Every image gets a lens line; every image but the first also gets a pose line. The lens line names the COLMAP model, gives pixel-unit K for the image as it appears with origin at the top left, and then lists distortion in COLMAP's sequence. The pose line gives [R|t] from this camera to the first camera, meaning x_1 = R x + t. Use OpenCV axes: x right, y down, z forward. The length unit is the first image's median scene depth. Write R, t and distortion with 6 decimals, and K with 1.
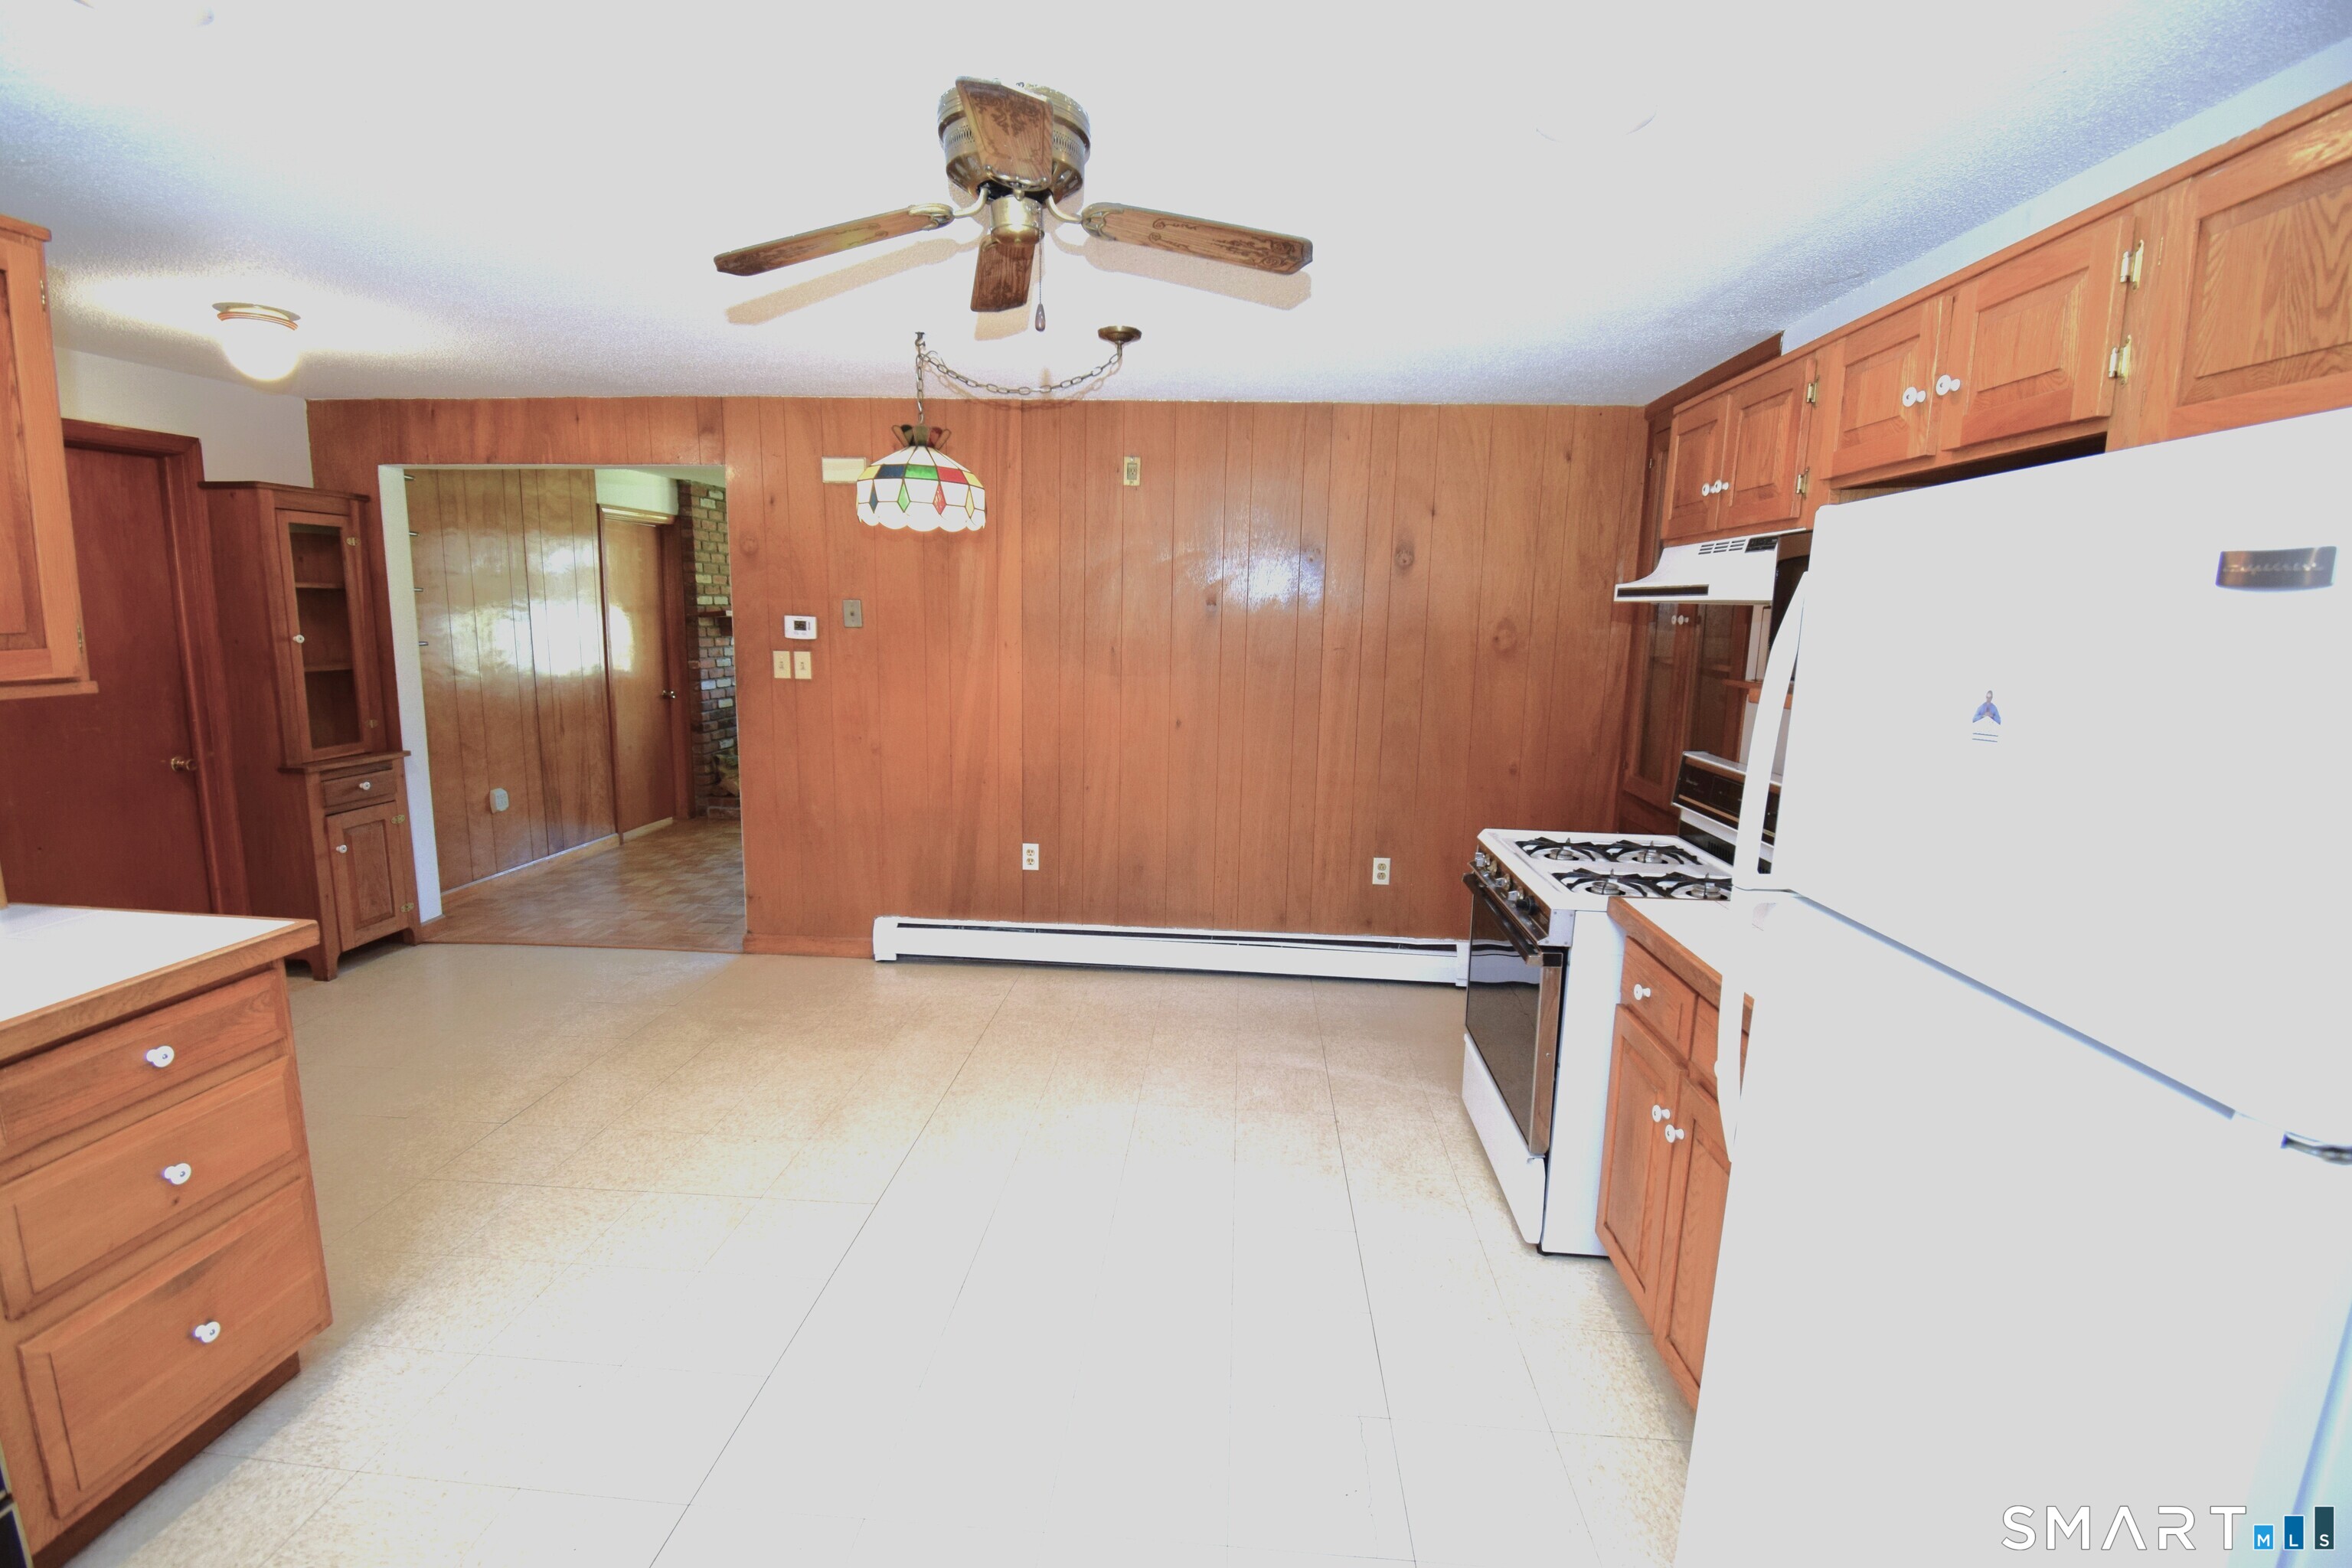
lens RADIAL K [[1043.7, 0, 1179.6], [0, 1043.7, 772.5], [0, 0, 1]] dist [0.010969, -0.009502]
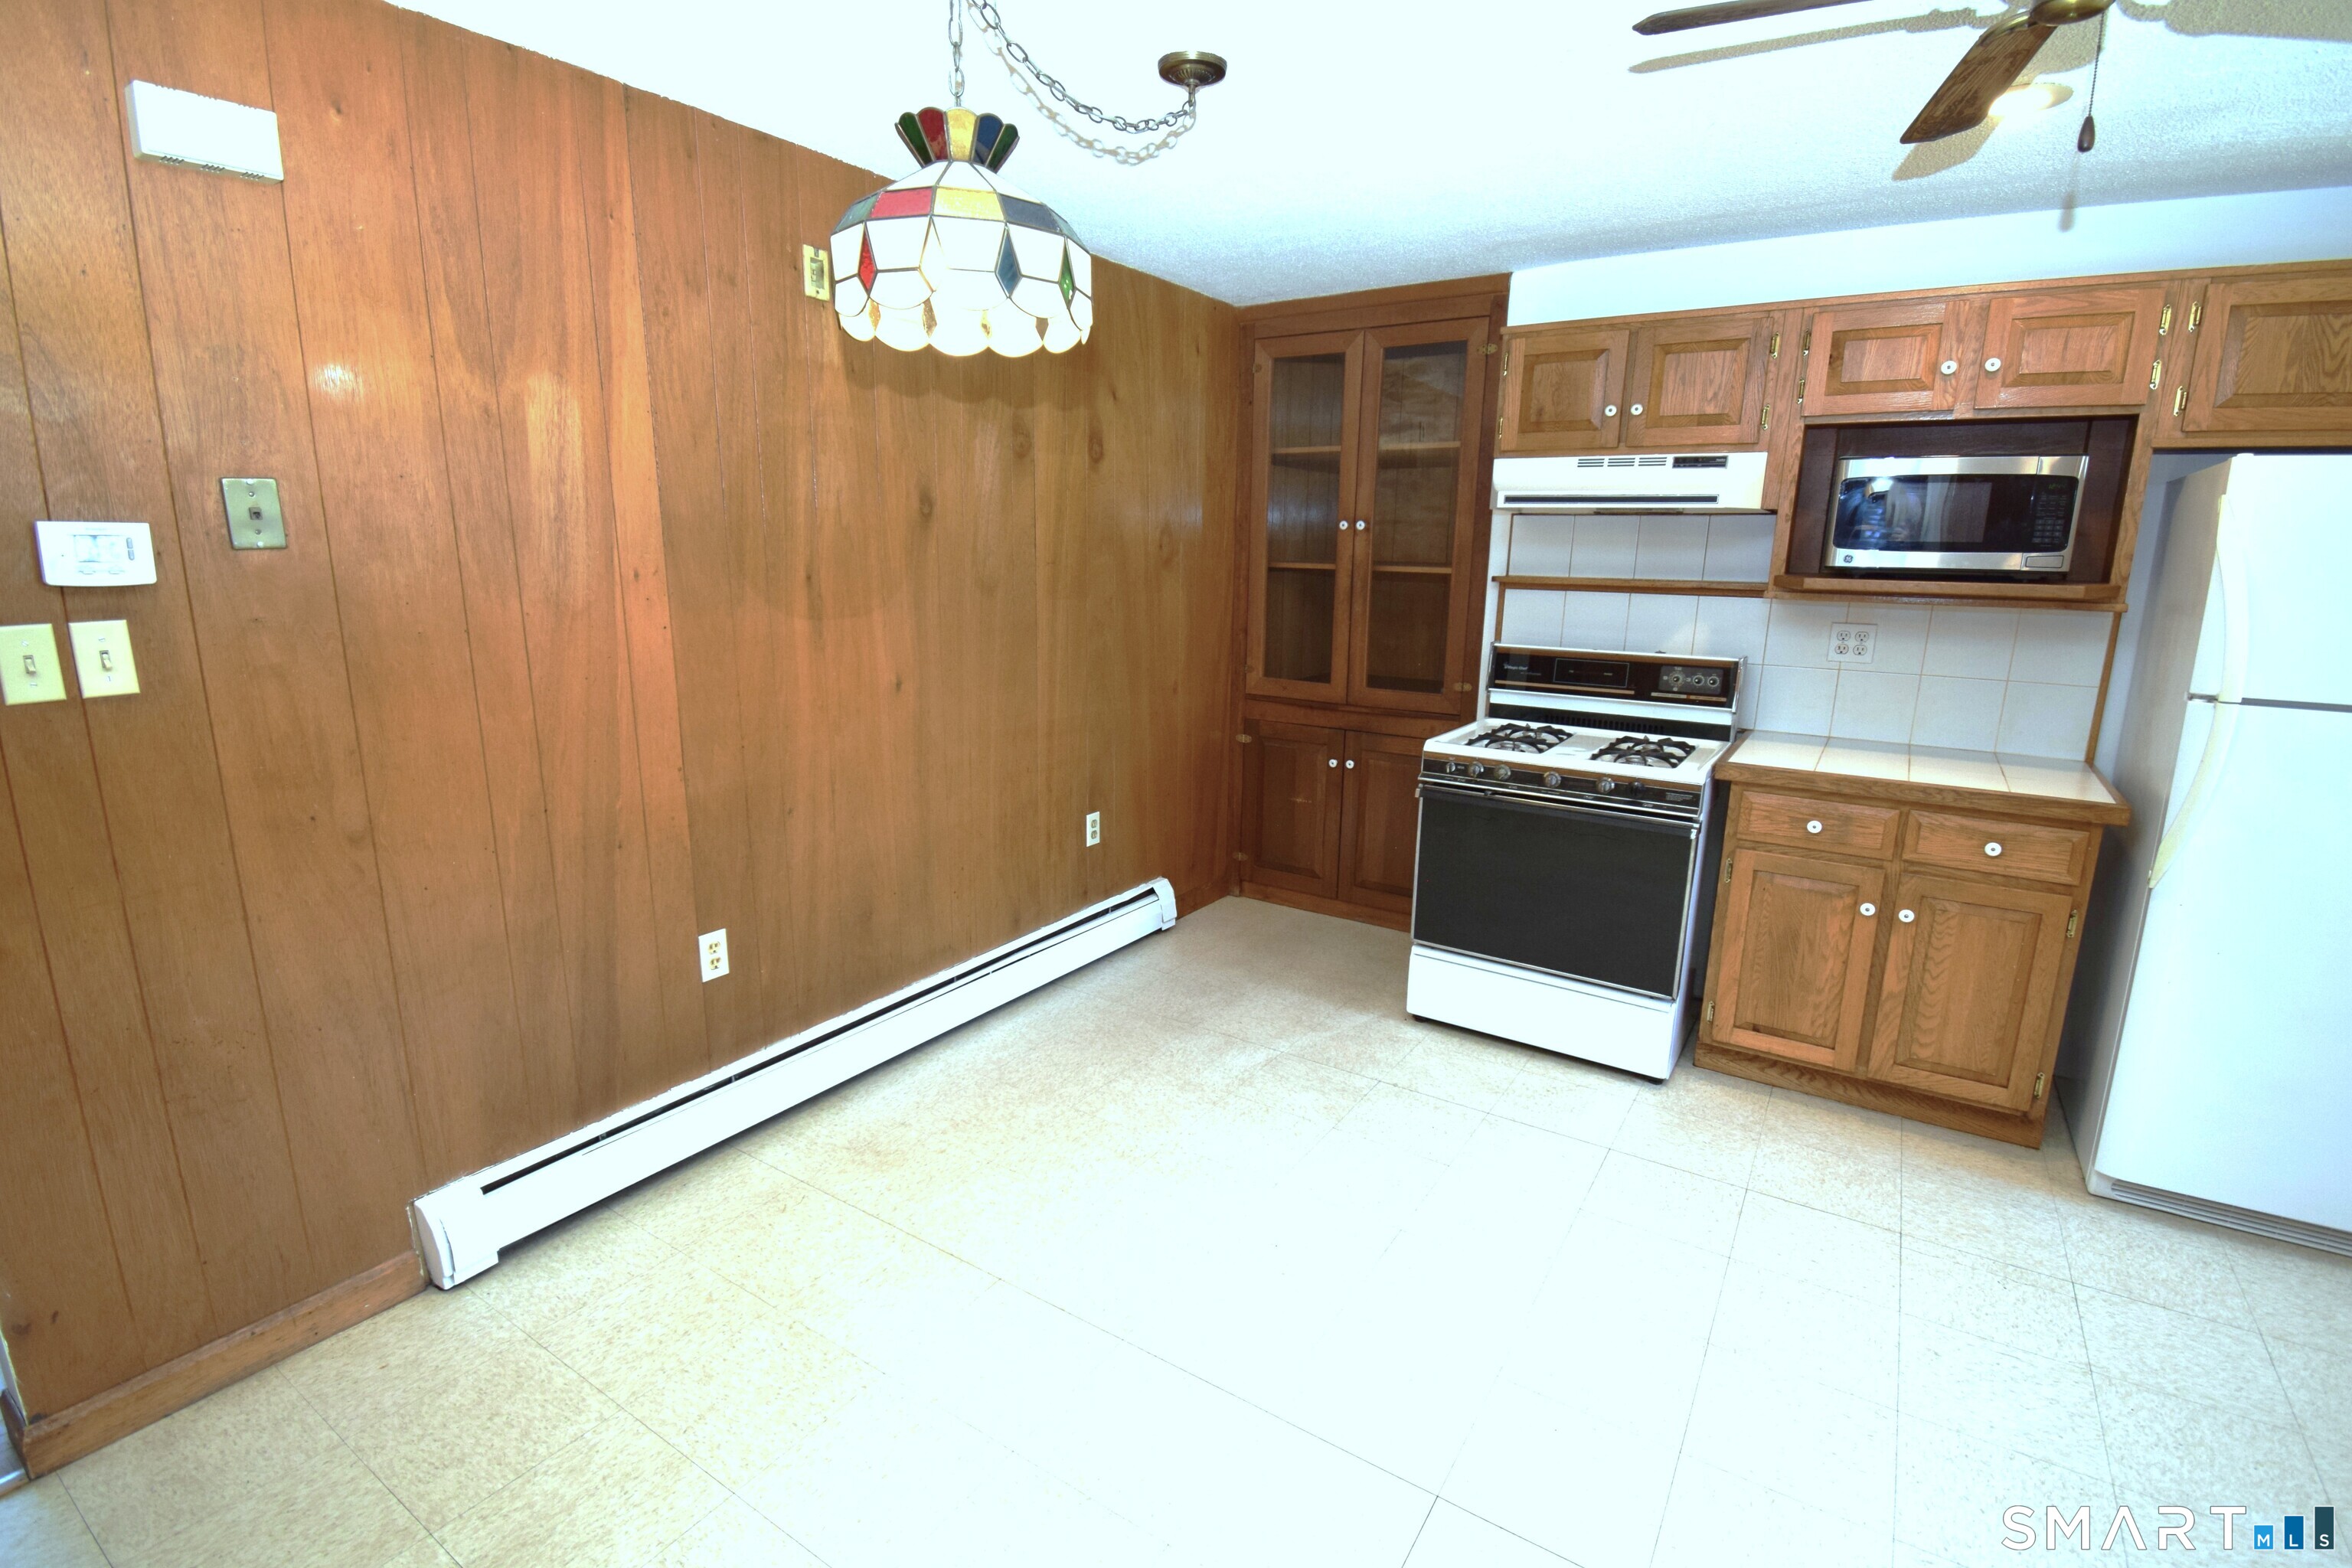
lens RADIAL K [[1089.5, 0, 1175.4], [0, 1089.5, 781.0], [0, 0, 1]] dist [-0.015131, -0.001424]
pose [[0.488760, -0.200757, 0.849005, -0.522540], [0.129391, 0.979082, 0.157027, -0.073984], [-0.862770, 0.033105, 0.504512, 0.511016]]
